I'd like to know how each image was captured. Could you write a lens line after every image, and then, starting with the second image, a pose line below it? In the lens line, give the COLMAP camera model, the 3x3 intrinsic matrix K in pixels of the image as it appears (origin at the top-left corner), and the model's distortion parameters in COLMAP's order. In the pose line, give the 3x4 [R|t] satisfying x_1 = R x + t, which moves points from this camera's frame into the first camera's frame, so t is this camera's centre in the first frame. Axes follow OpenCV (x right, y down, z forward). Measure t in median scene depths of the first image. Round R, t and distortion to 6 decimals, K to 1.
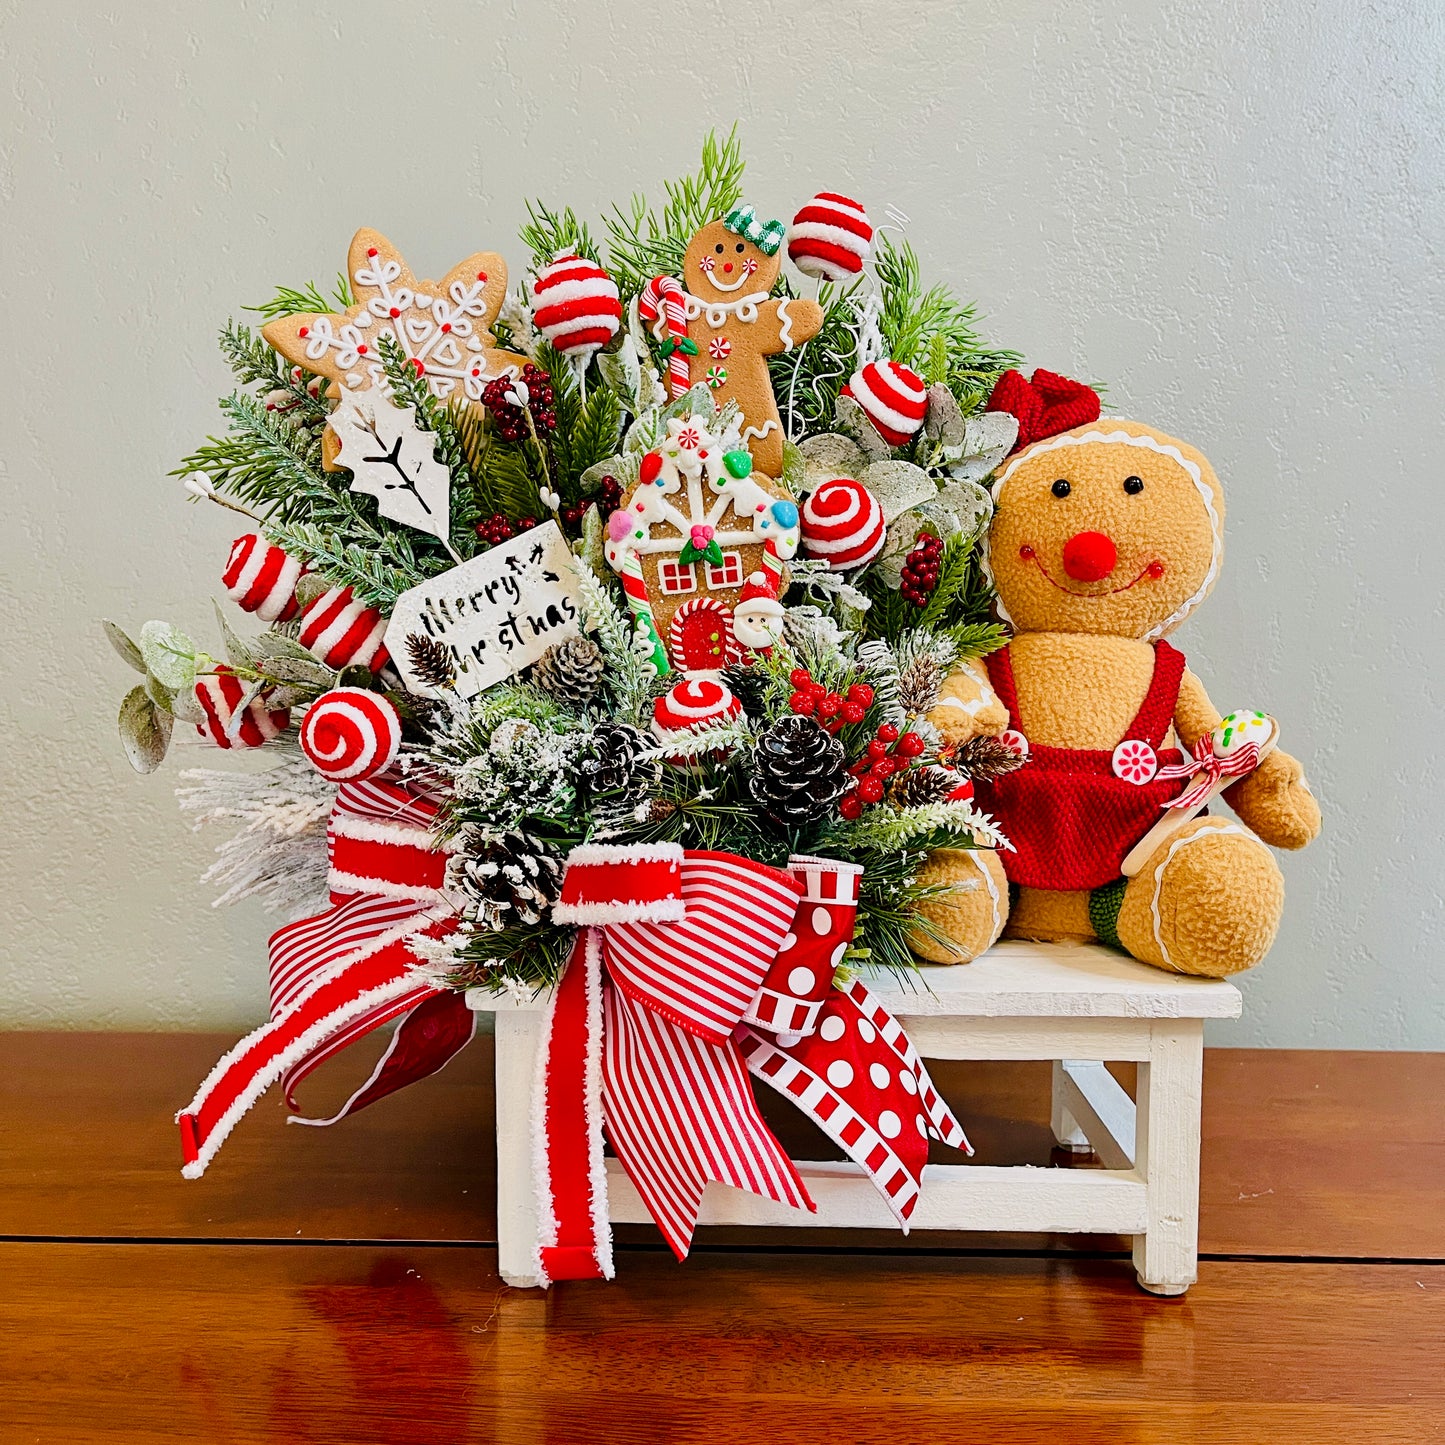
lens RADIAL K [[1450.8, 0, 736.6], [0, 1450.8, 723.3], [0, 0, 1]] dist [0.126635, -0.333874]
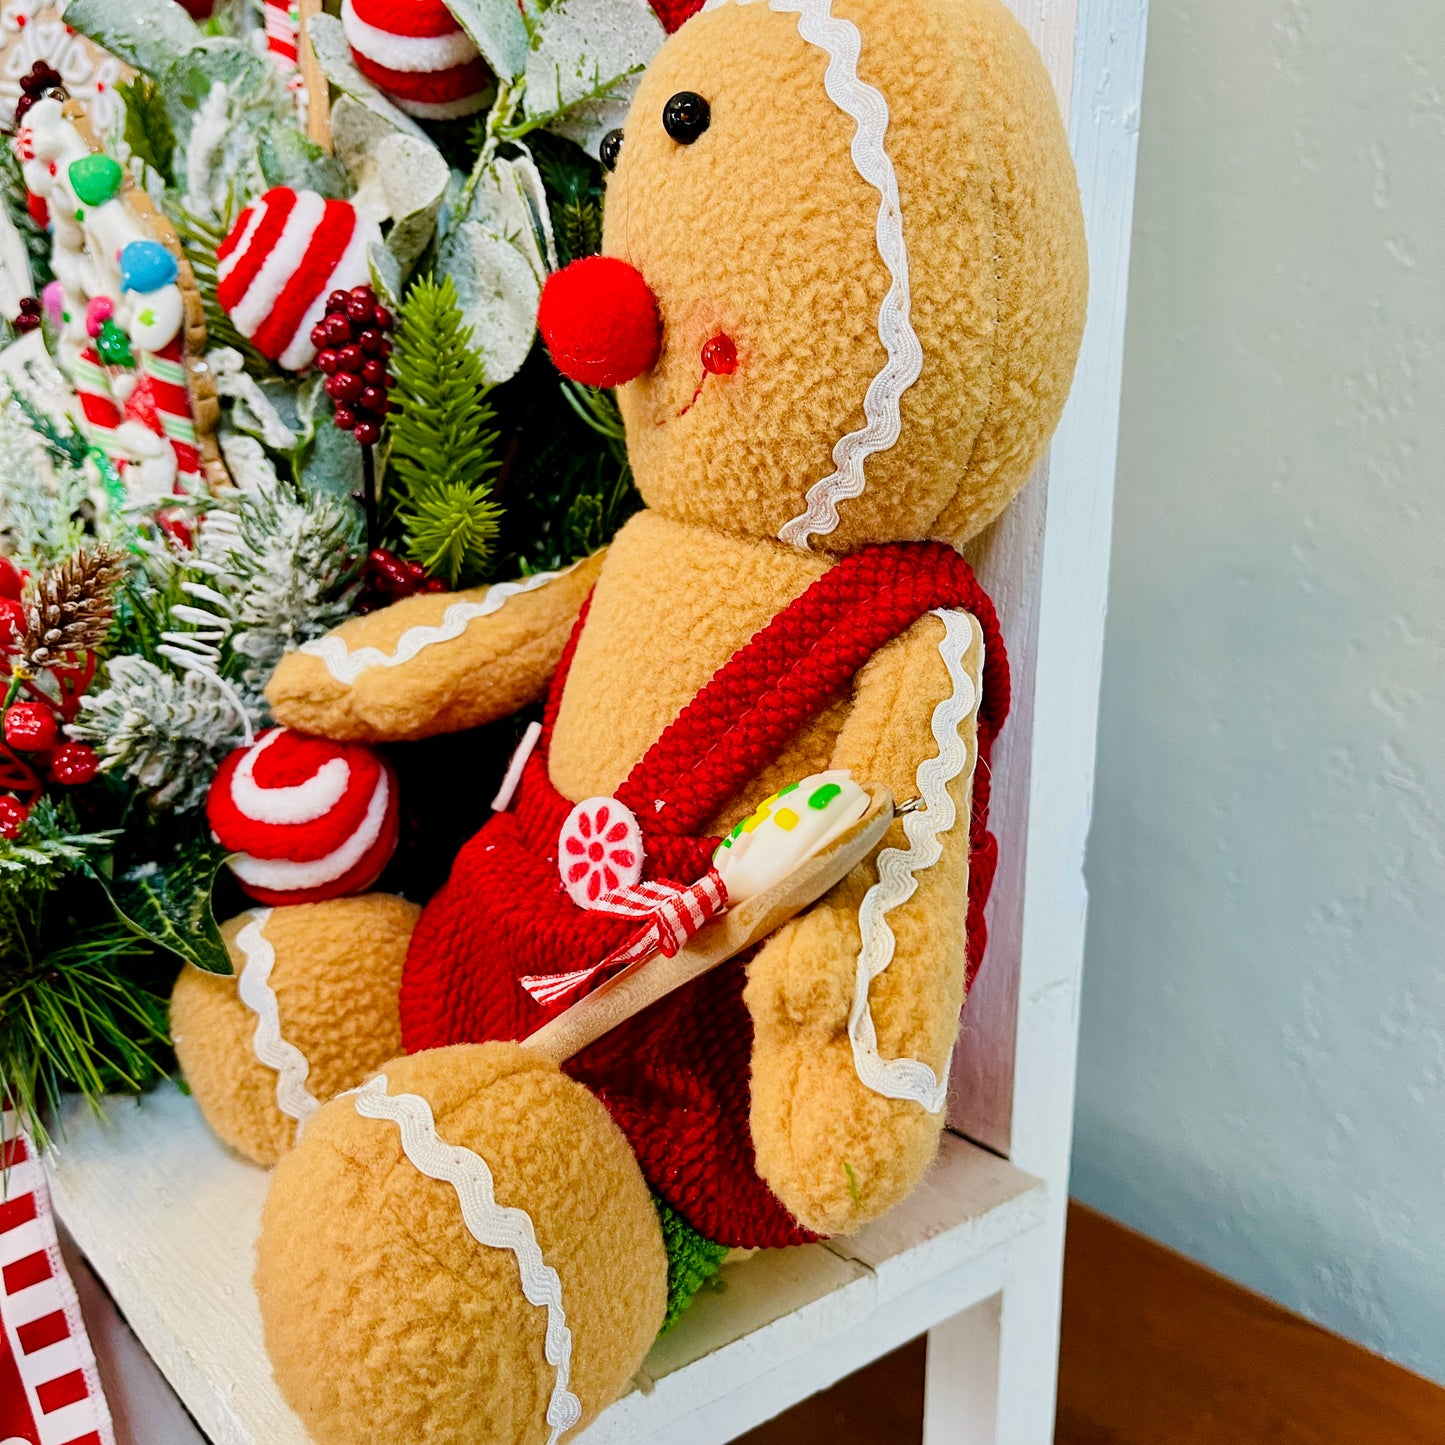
lens RADIAL K [[1475.4, 0, 731.0], [0, 1475.4, 734.2], [0, 0, 1]] dist [0.050008, -0.081275]
pose [[0.641035, 0.160609, -0.750519, 0.597282], [-0.067537, 0.985871, 0.153288, -0.069565], [0.764534, -0.047576, 0.642825, 0.781846]]
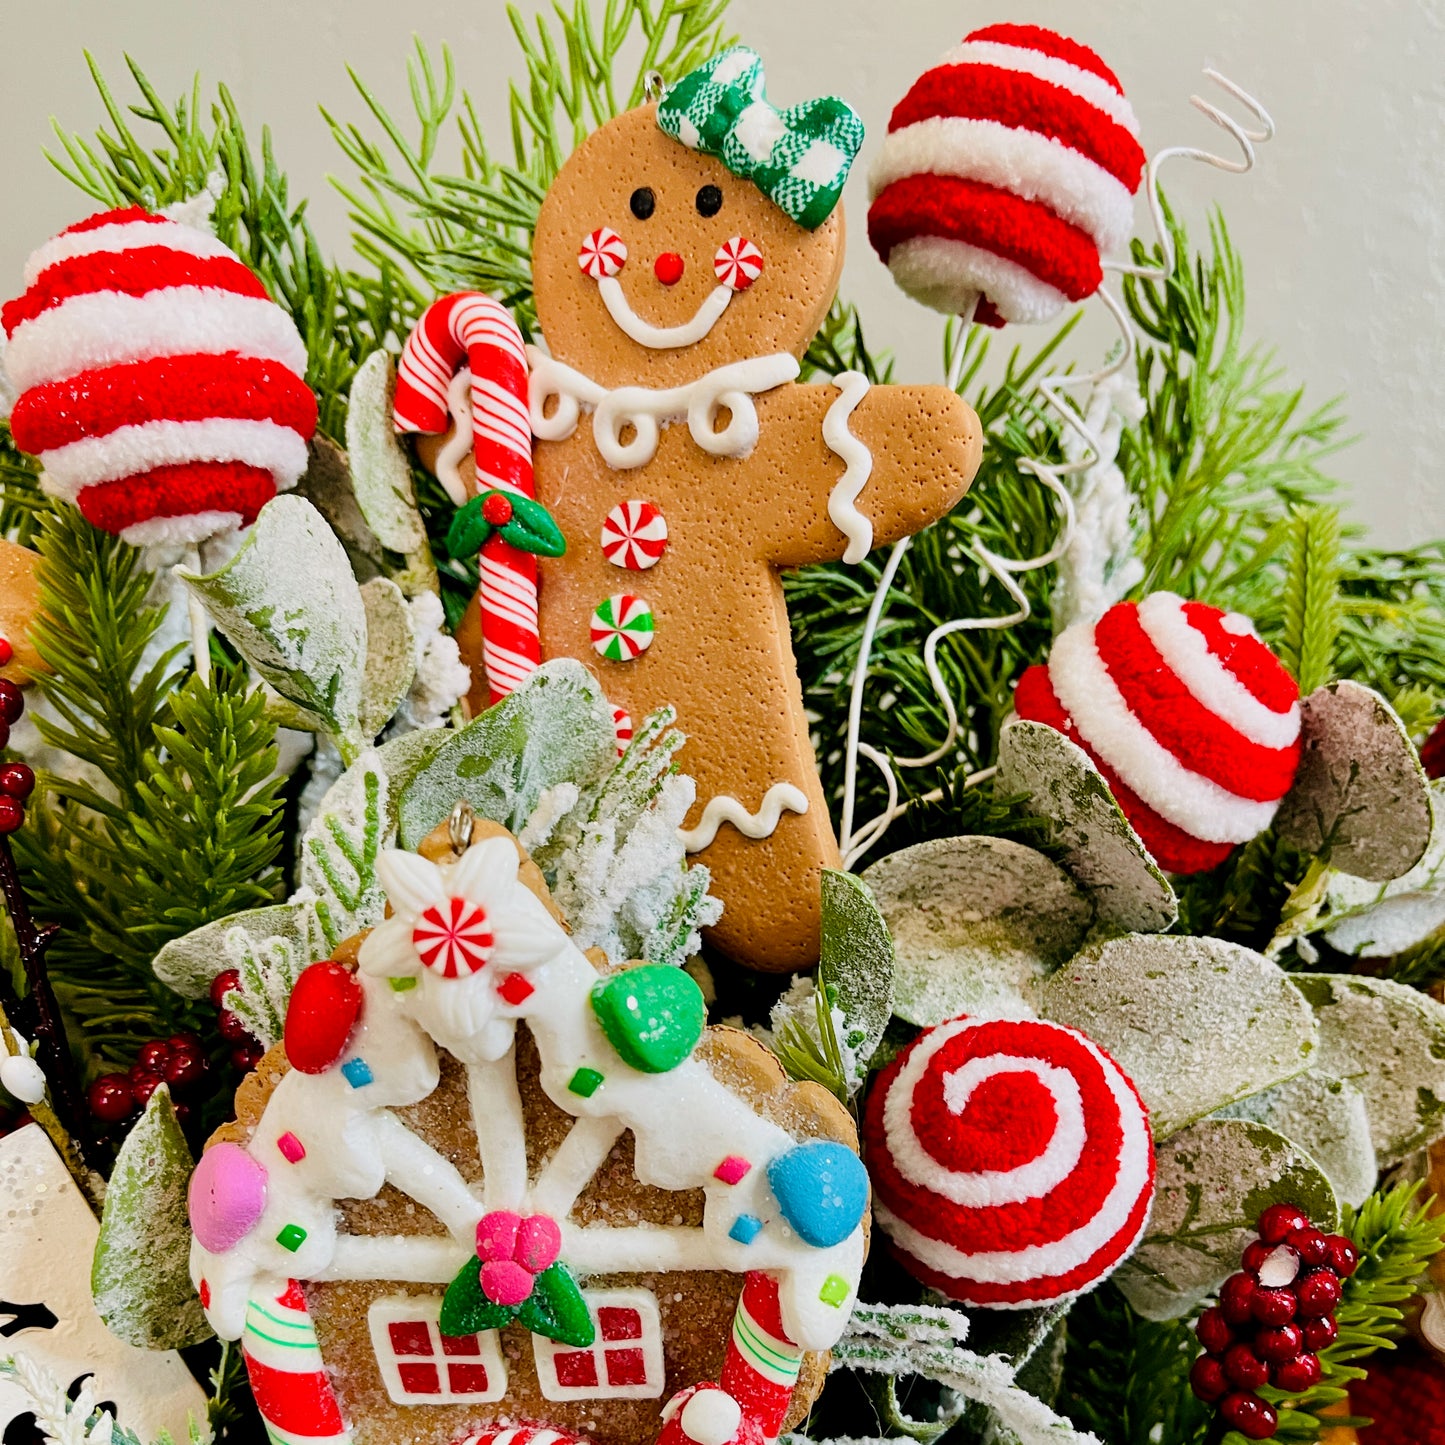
lens RADIAL K [[1502.0, 0, 725.2], [0, 1502.0, 982.9], [0, 0, 1]] dist [0.002318, -0.007006]
pose [[0.998827, 0.041000, -0.025780, 0.020635], [-0.037995, 0.993442, 0.107840, -0.206589], [0.030033, -0.106734, 0.993834, 0.704055]]
